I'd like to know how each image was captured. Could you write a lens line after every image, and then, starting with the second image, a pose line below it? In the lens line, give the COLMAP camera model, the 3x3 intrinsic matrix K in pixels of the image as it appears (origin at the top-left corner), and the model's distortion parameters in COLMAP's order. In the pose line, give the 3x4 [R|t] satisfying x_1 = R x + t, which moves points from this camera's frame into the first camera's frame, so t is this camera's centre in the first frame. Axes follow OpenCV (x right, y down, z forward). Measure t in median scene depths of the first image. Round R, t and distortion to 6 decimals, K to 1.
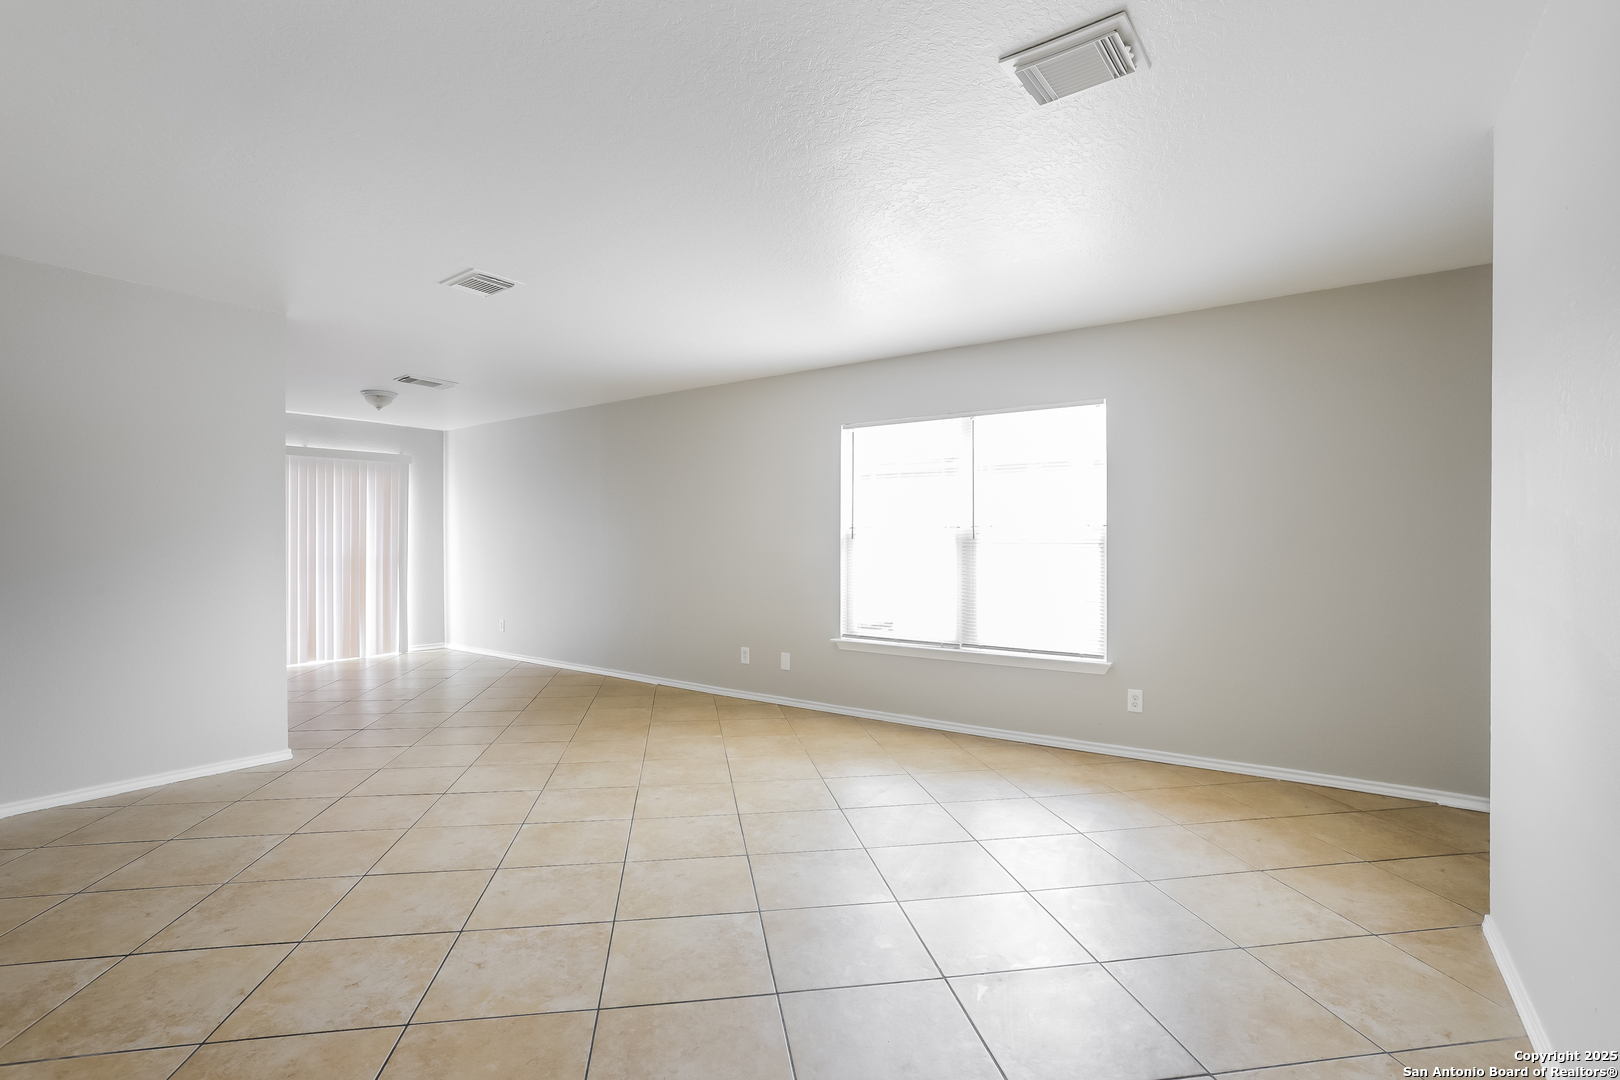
lens RADIAL K [[751.7, 0, 783.0], [0, 751.7, 563.9], [0, 0, 1]] dist [-0.007892, 0.002048]
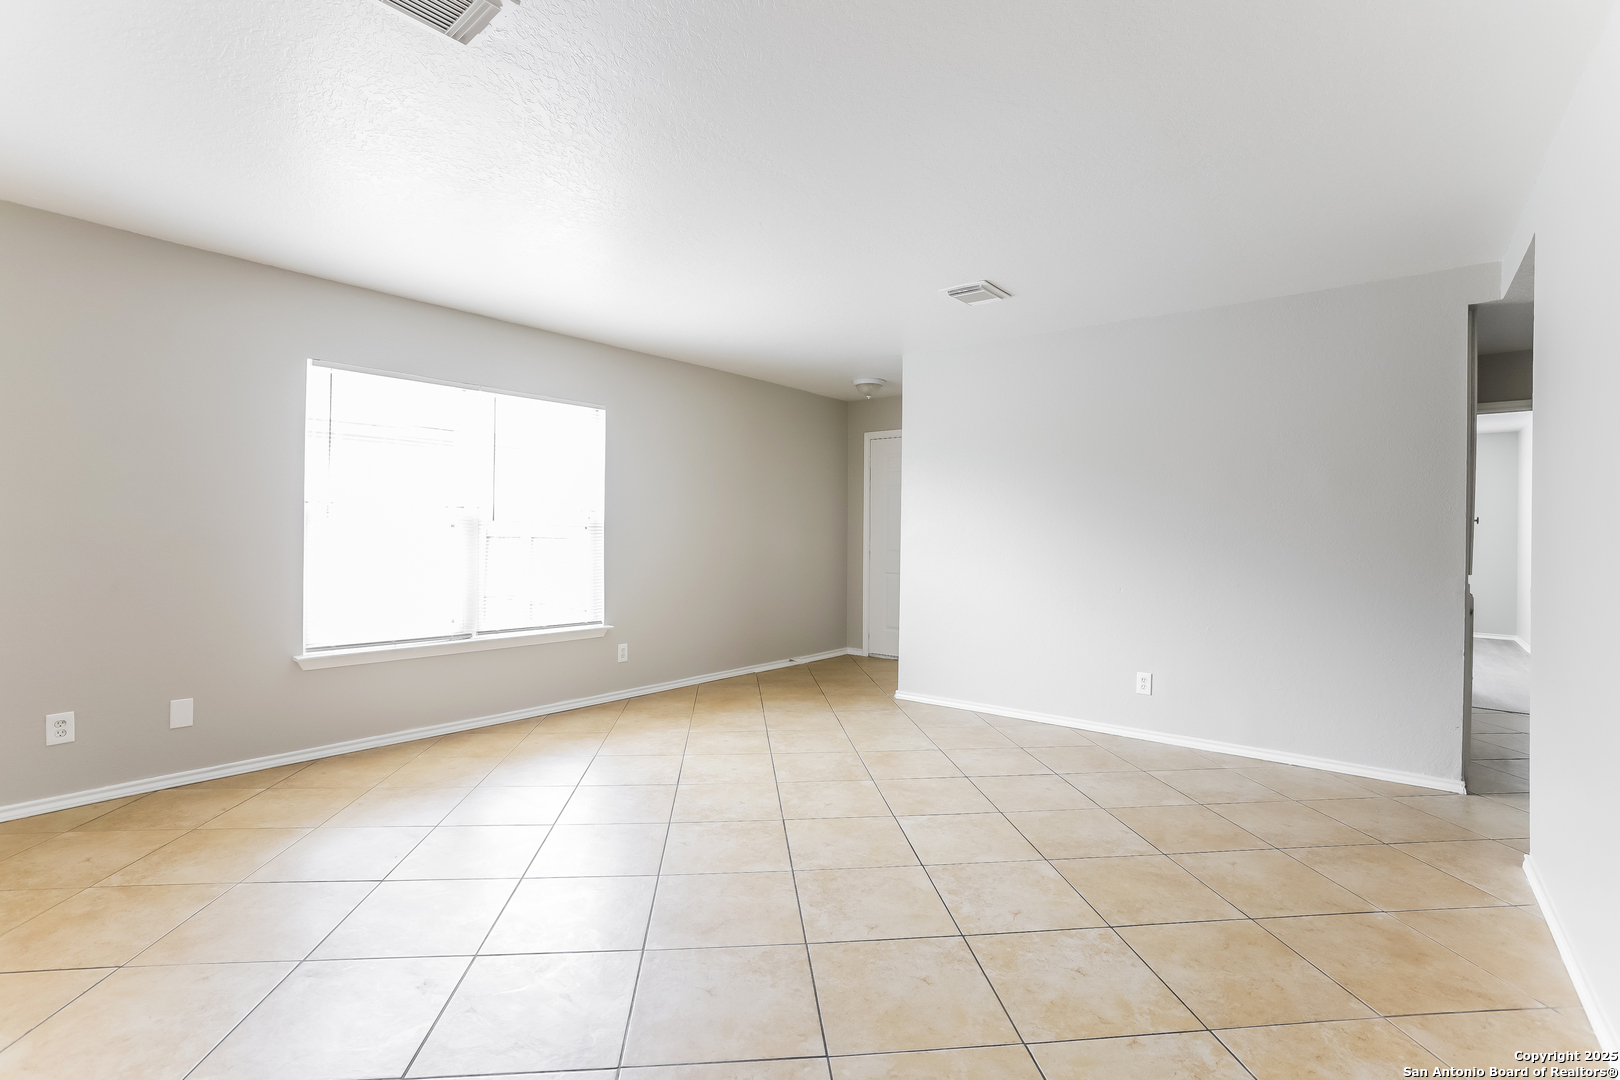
lens RADIAL K [[751.7, 0, 801.3], [0, 751.7, 534.0], [0, 0, 1]] dist [-0.007892, 0.002048]
pose [[0.018907, 0.001701, 0.999820, -1.046343], [0.001486, 0.999997, -0.001729, -0.020489], [-0.999820, 0.001518, 0.018904, 0.887621]]
